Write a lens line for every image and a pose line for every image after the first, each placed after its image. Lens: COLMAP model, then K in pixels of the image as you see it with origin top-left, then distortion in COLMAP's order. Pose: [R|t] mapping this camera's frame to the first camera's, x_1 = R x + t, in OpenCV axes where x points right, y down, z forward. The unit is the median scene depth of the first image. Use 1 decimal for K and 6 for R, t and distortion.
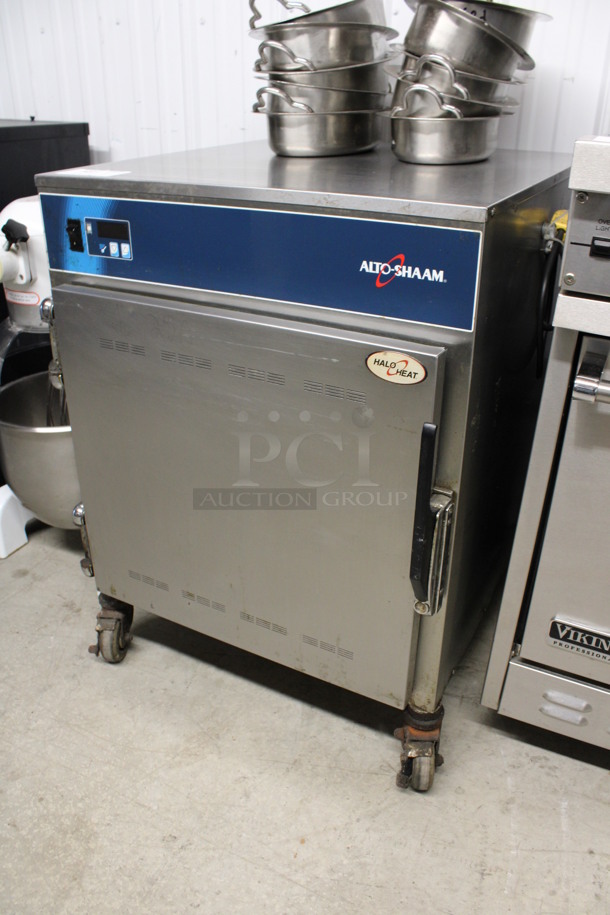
lens RADIAL K [[736.2, 0, 310.0], [0, 736.2, 459.8], [0, 0, 1]] dist [-0.122038, 0.095655]
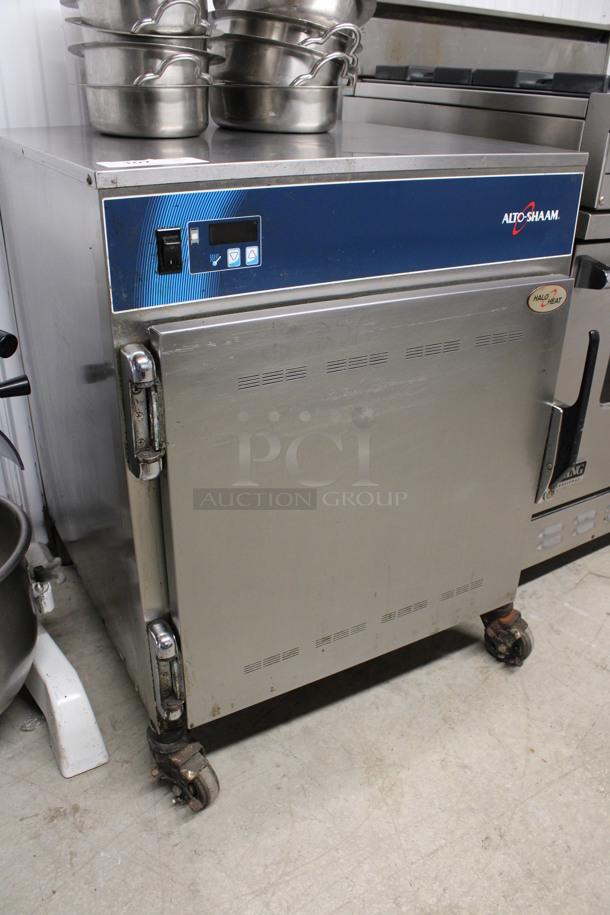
lens RADIAL K [[736.2, 0, 310.0], [0, 736.2, 459.8], [0, 0, 1]] dist [-0.122038, 0.095655]
pose [[0.545001, -0.385271, 0.744675, -0.873144], [0.382214, 0.904681, 0.188324, -0.212145], [-0.746248, 0.181988, 0.640308, 0.490749]]
